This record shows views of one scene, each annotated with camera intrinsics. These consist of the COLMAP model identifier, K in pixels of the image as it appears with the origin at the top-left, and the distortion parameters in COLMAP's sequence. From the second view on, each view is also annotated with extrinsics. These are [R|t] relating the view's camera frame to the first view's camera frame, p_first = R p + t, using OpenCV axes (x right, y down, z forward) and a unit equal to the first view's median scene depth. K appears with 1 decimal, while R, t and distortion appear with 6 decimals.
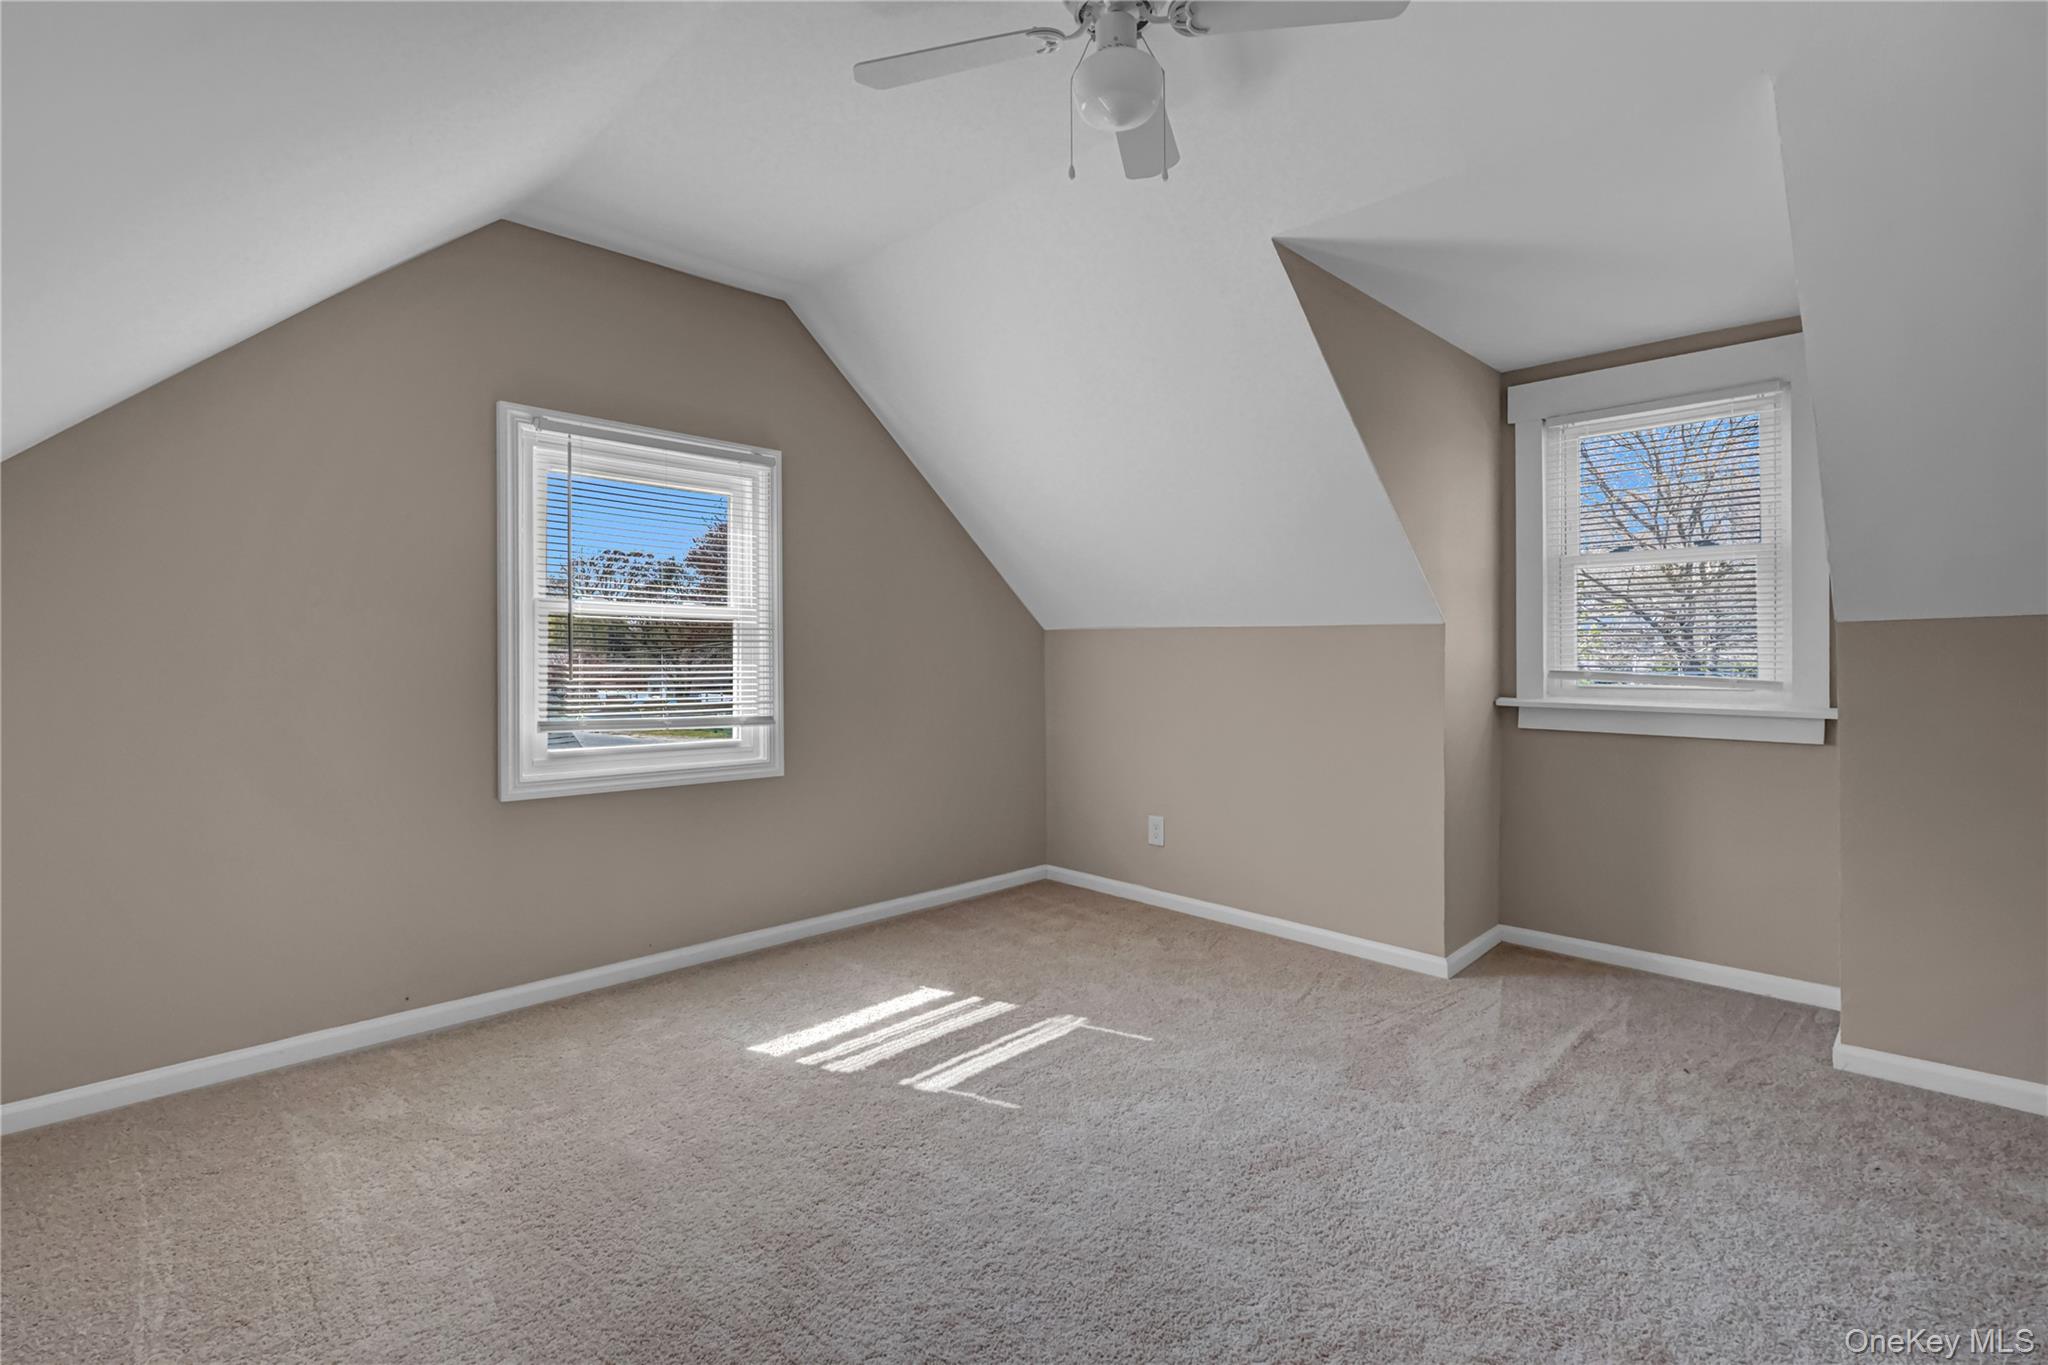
lens RADIAL K [[957.8, 0, 1021.2], [0, 957.8, 665.0], [0, 0, 1]] dist [0.000371, -0.000072]
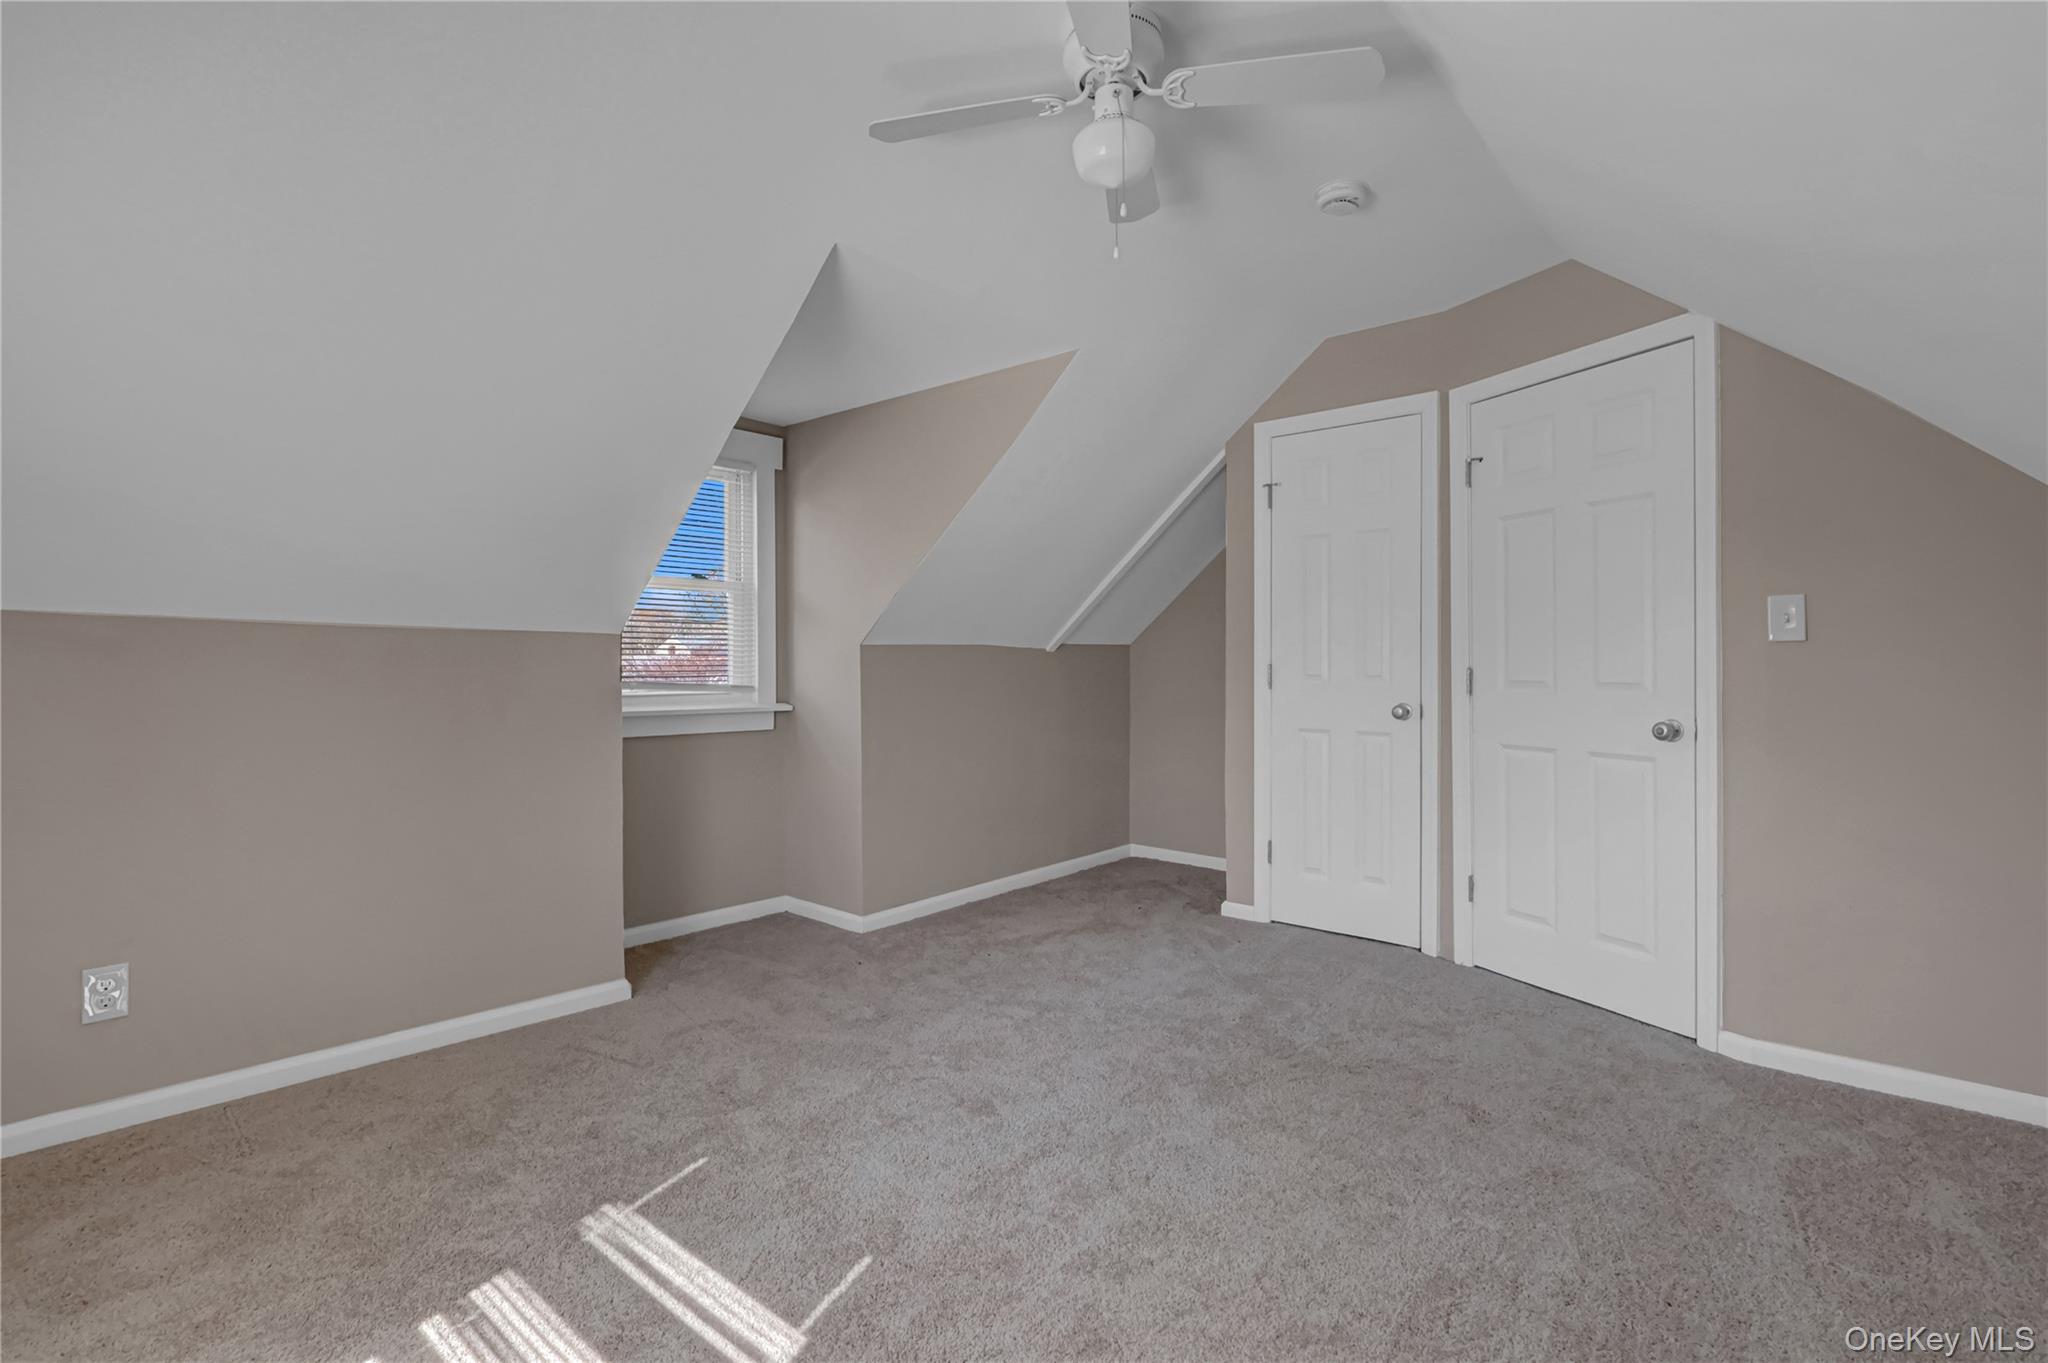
lens RADIAL K [[957.8, 0, 1025.4], [0, 957.8, 668.3], [0, 0, 1]] dist [0.000371, -0.000072]
pose [[-0.076500, -0.001901, 0.997068, -0.293079], [0.015927, 0.999868, 0.003129, -0.002840], [-0.996942, 0.016119, -0.076460, 0.351826]]
